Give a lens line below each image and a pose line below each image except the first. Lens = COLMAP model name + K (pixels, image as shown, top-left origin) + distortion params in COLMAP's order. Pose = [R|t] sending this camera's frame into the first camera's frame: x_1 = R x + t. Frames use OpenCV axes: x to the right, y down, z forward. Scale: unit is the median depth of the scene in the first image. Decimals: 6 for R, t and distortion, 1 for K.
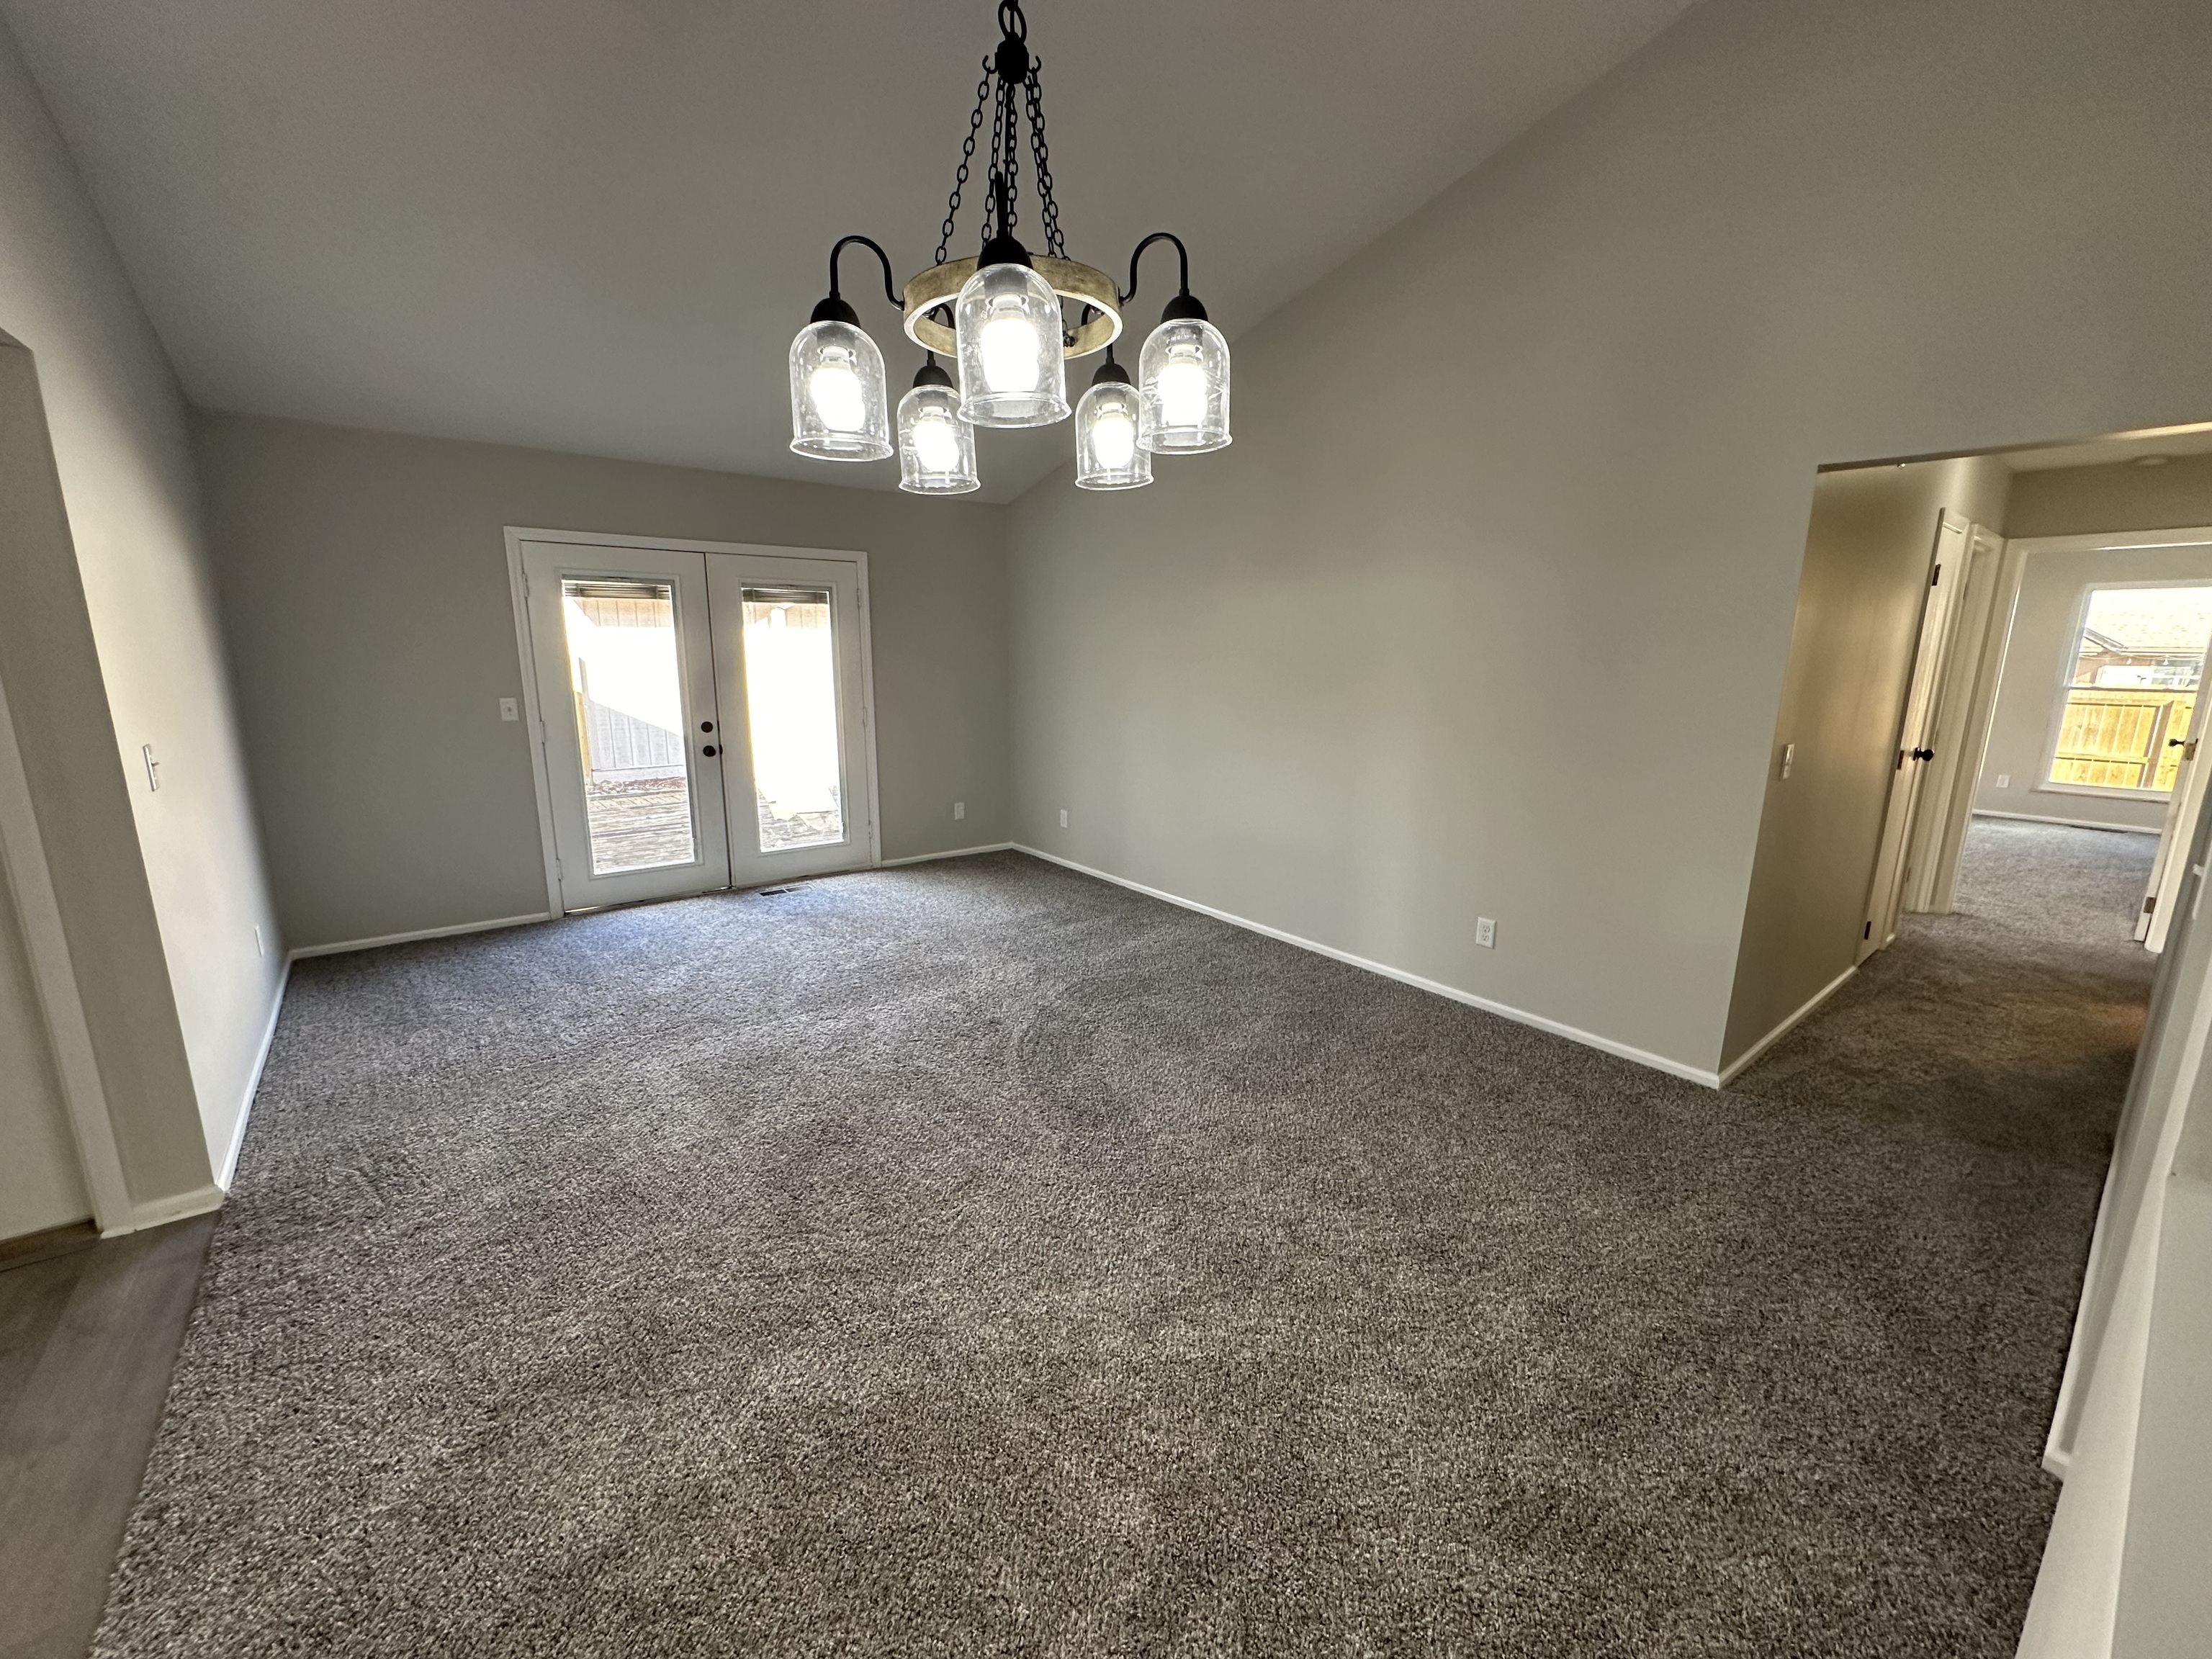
lens RADIAL K [[884.4, 0, 1106.0], [0, 884.4, 829.5], [0, 0, 1]] dist [-0.002837, 0.000417]
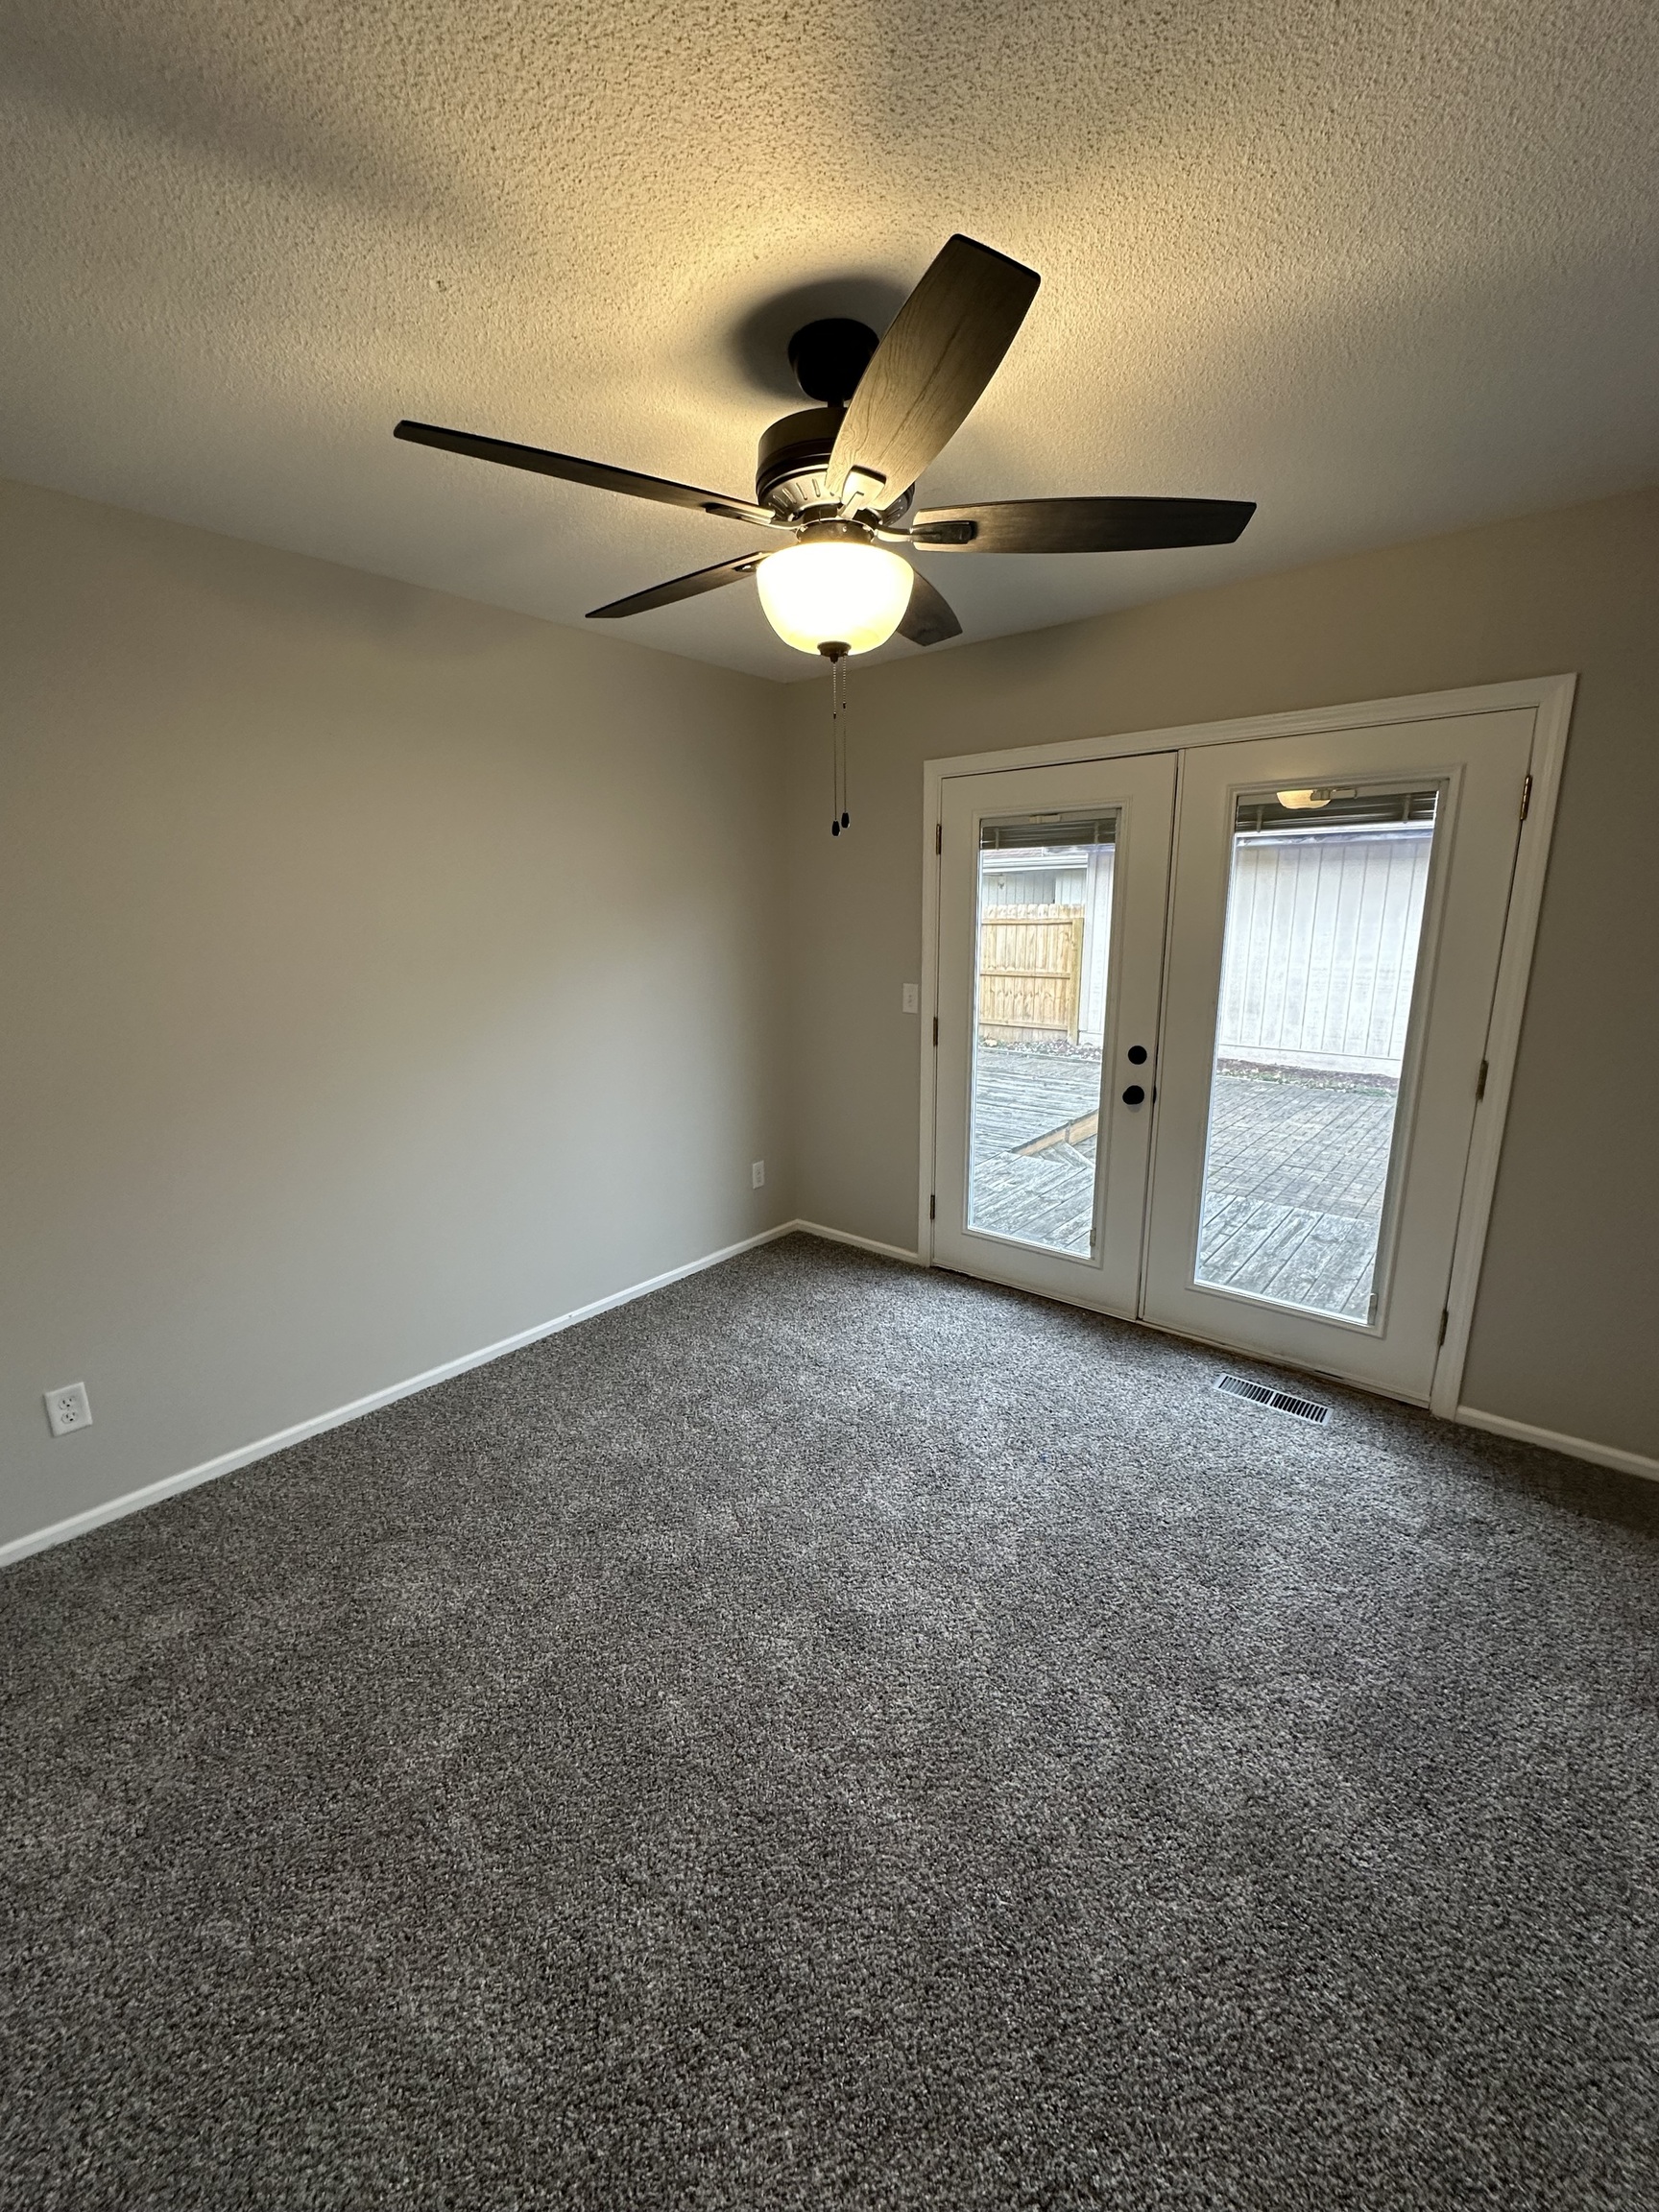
lens RADIAL K [[880.2, 0, 830.1], [0, 880.2, 1104.6], [0, 0, 1]] dist [-0.002161, 0.000476]
pose [[0.216019, 0.199582, -0.955774, 0.097039], [-0.188525, 0.968991, 0.159732, -0.180744], [0.958016, 0.145682, 0.246946, 0.858435]]
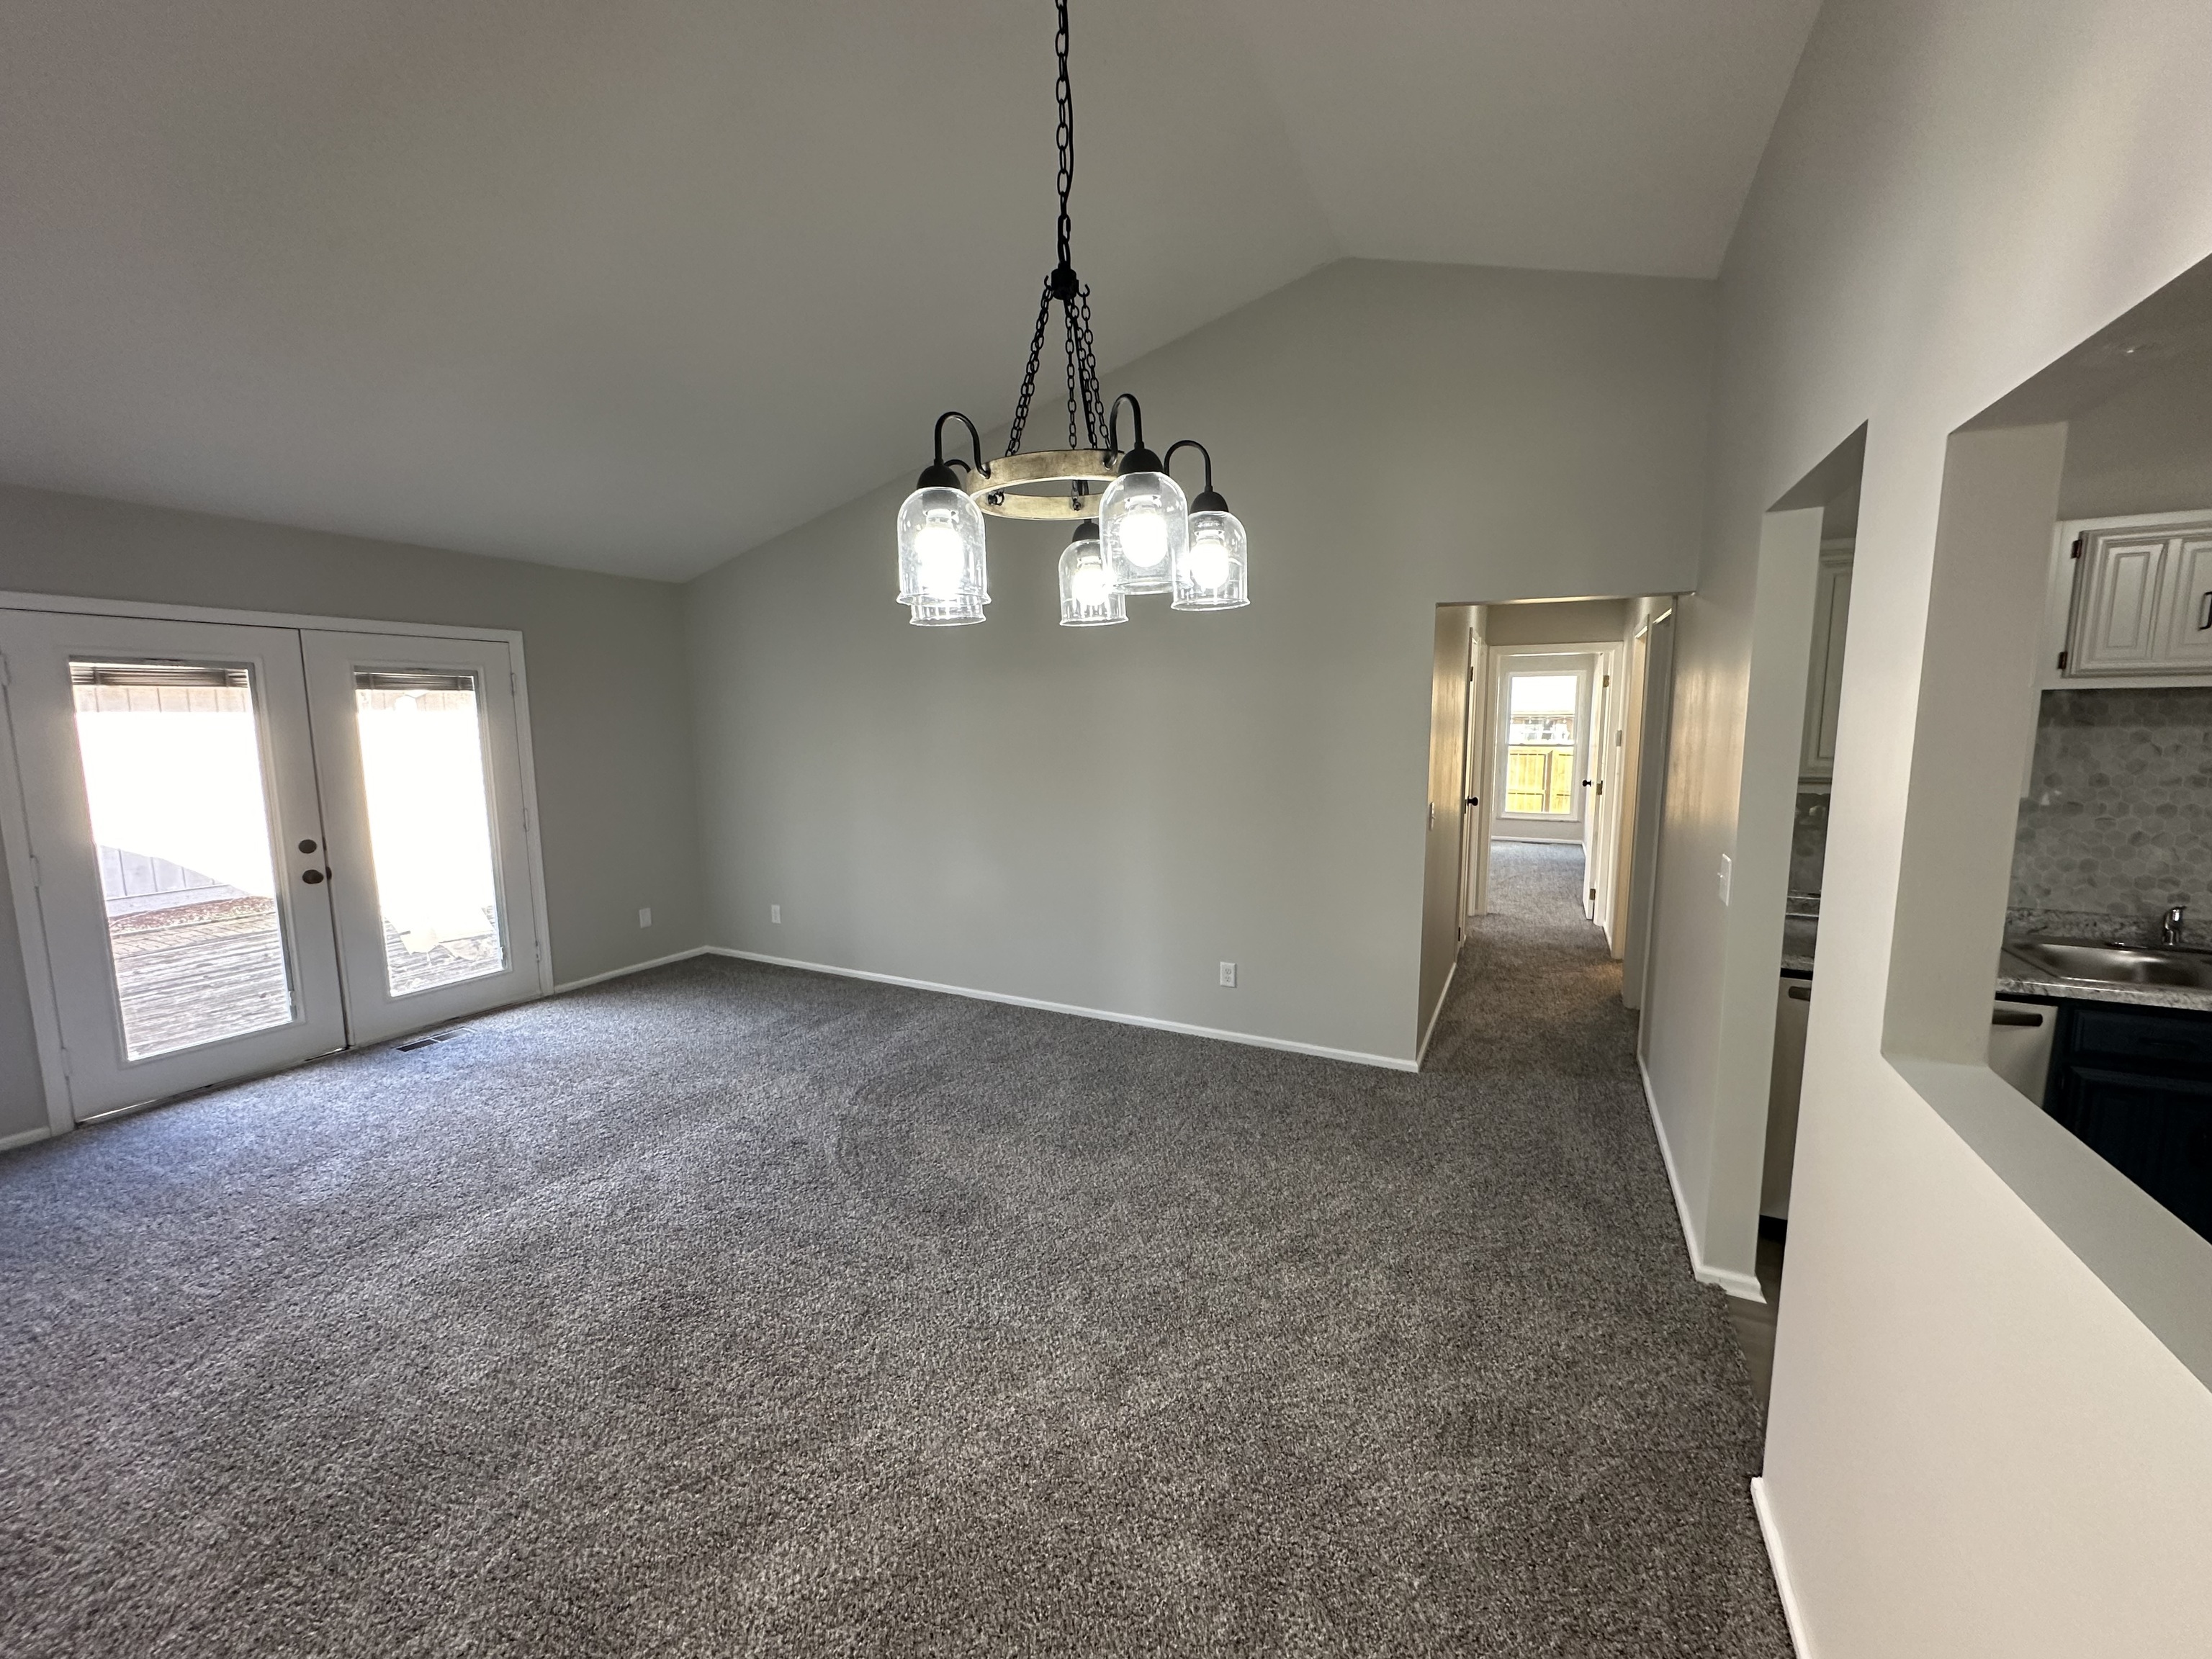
lens RADIAL K [[884.1, 0, 1108.8], [0, 884.1, 829.1], [0, 0, 1]] dist [-0.003064, 0.000380]
pose [[0.904302, -0.066579, 0.421669, -0.178842], [0.098673, 0.993614, -0.054726, -0.024004], [-0.415333, 0.091096, 0.905097, -0.006168]]
